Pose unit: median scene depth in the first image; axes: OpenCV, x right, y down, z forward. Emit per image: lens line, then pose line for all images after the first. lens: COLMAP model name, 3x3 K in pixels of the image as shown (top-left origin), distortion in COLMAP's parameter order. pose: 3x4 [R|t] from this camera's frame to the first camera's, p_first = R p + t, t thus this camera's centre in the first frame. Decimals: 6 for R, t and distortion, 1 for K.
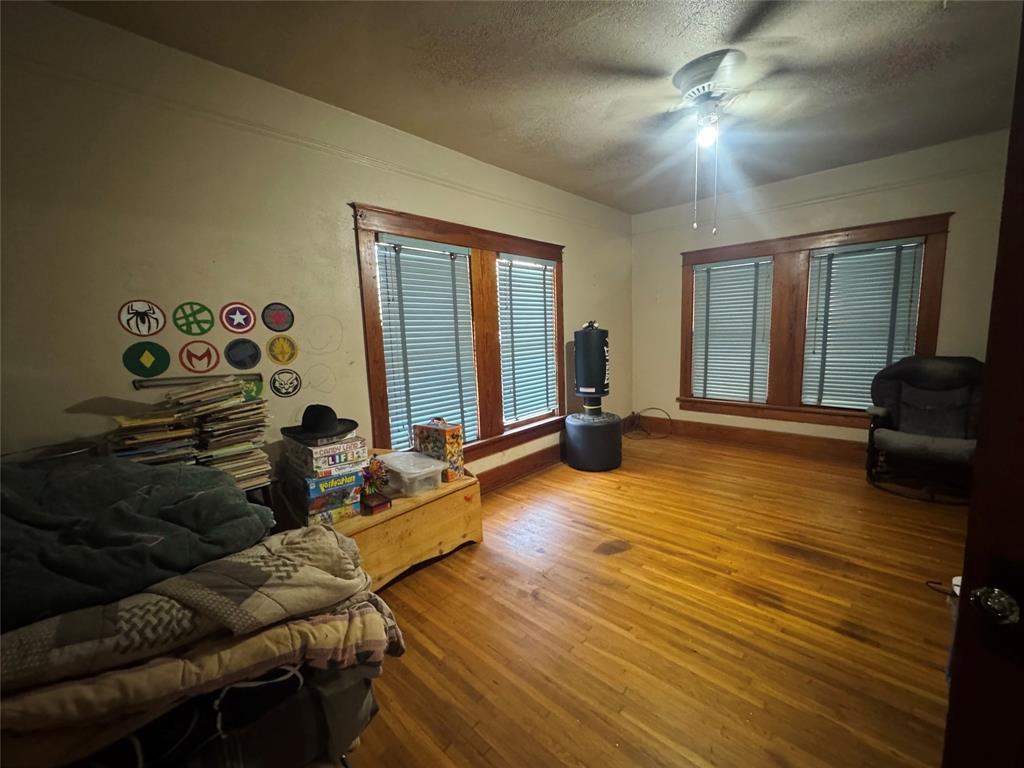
lens RADIAL K [[419.1, 0, 514.0], [0, 419.1, 385.8], [0, 0, 1]] dist [-0.000915, 0.000116]
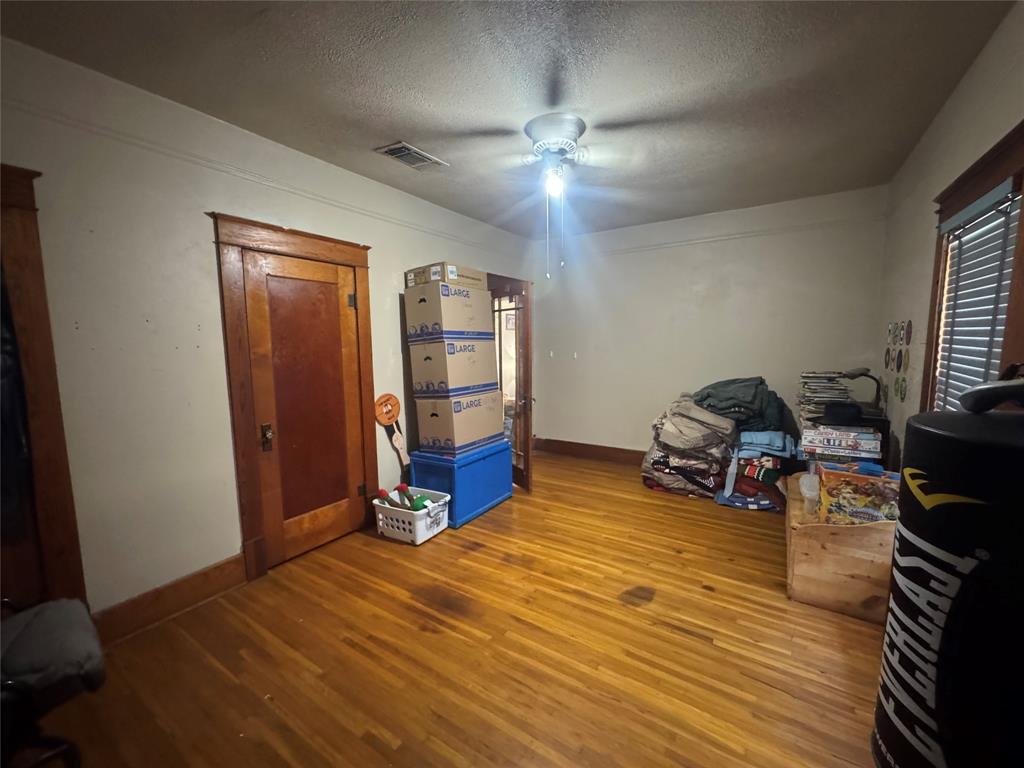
lens RADIAL K [[419.1, 0, 514.0], [0, 419.1, 385.8], [0, 0, 1]] dist [-0.000915, 0.000116]
pose [[-0.983670, 0.072591, -0.164695, 0.651054], [0.038009, 0.978204, 0.204138, -0.276254], [0.175924, 0.194545, -0.964989, 1.838331]]
